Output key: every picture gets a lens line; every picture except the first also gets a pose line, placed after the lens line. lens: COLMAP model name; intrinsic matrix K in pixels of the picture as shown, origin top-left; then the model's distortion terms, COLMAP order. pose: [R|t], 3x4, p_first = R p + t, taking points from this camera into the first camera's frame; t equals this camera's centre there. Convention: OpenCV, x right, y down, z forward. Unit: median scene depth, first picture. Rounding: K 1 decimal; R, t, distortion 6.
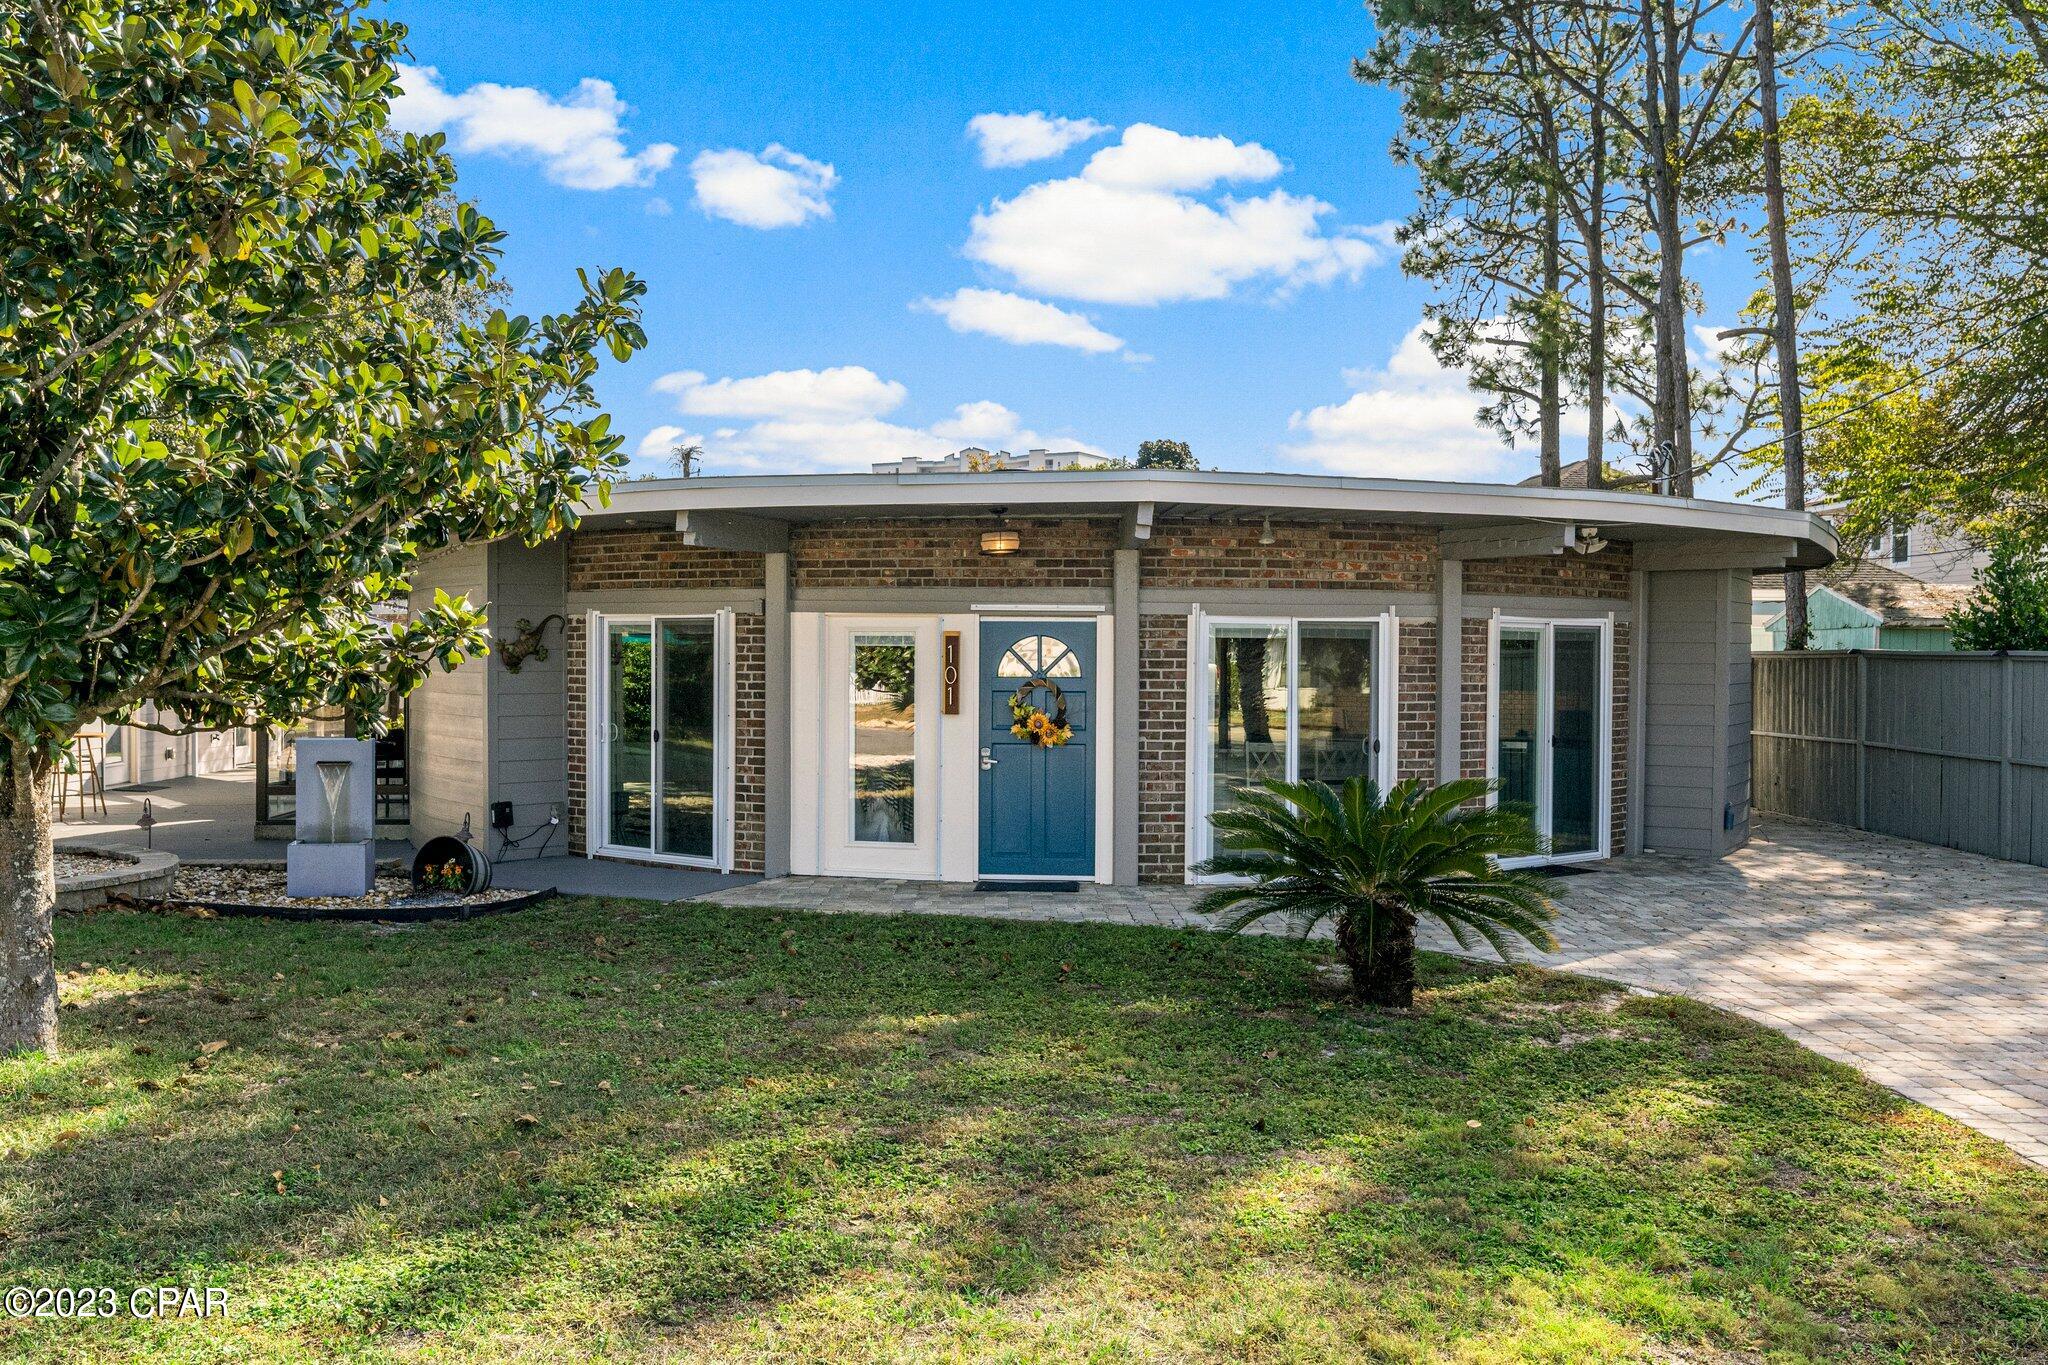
lens RADIAL K [[1769.4, 0, 1022.8], [0, 1769.4, 685.4], [0, 0, 1]] dist [-0.002326, -0.000311]
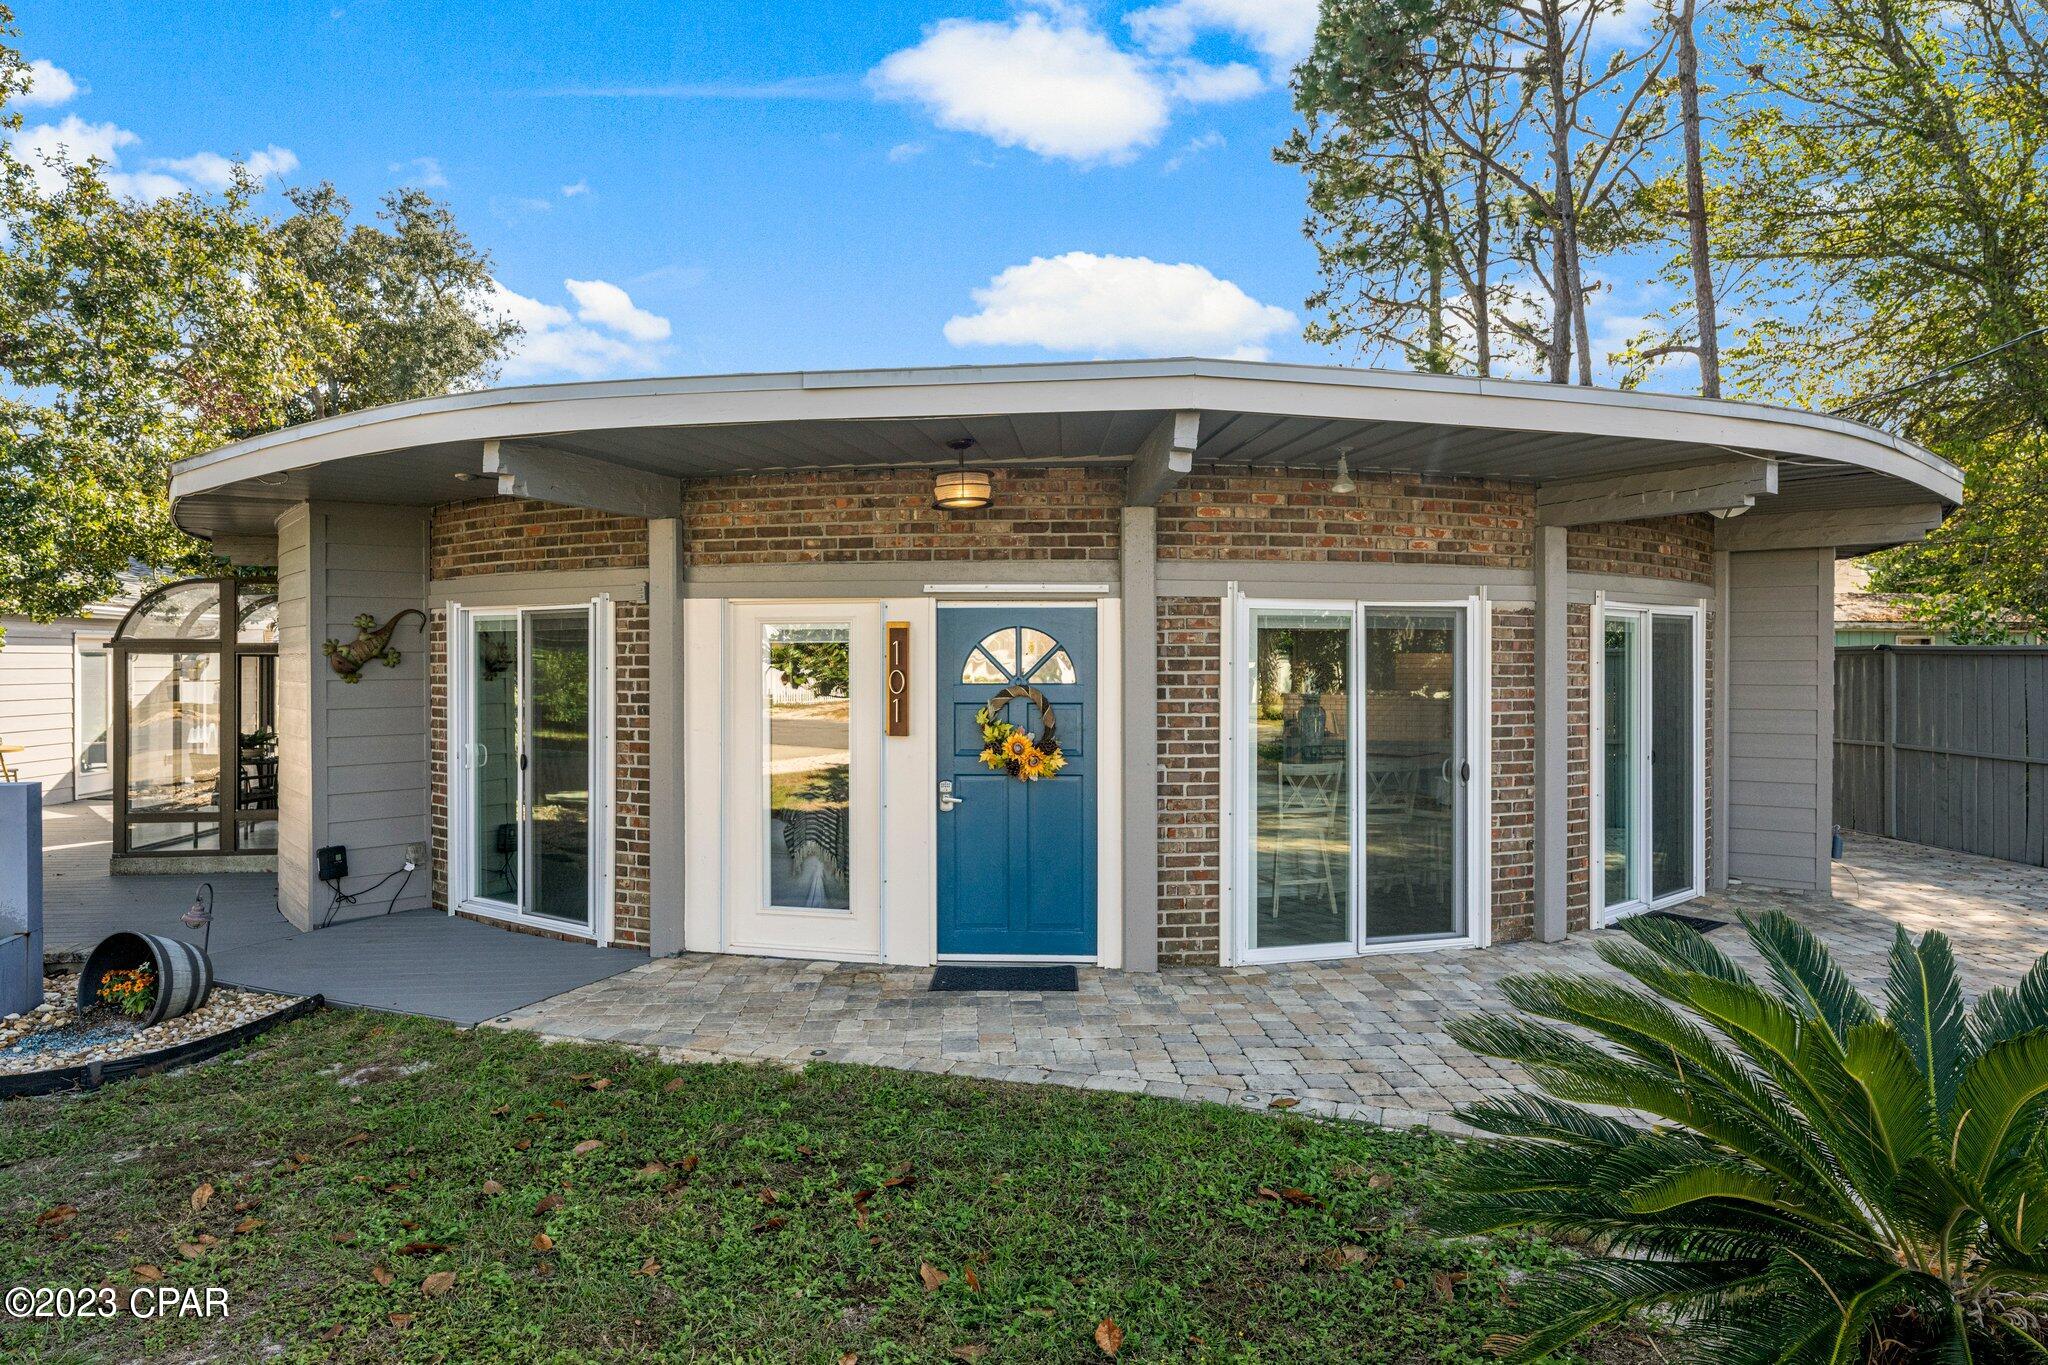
lens RADIAL K [[1233.4, 0, 1038.1], [0, 1233.4, 682.1], [0, 0, 1]] dist [-0.000948, -0.000419]
pose [[0.999197, -0.007316, 0.039403, -0.002606], [0.007356, 0.999973, -0.000887, -0.004632], [-0.039395, 0.001177, 0.999223, 0.475341]]
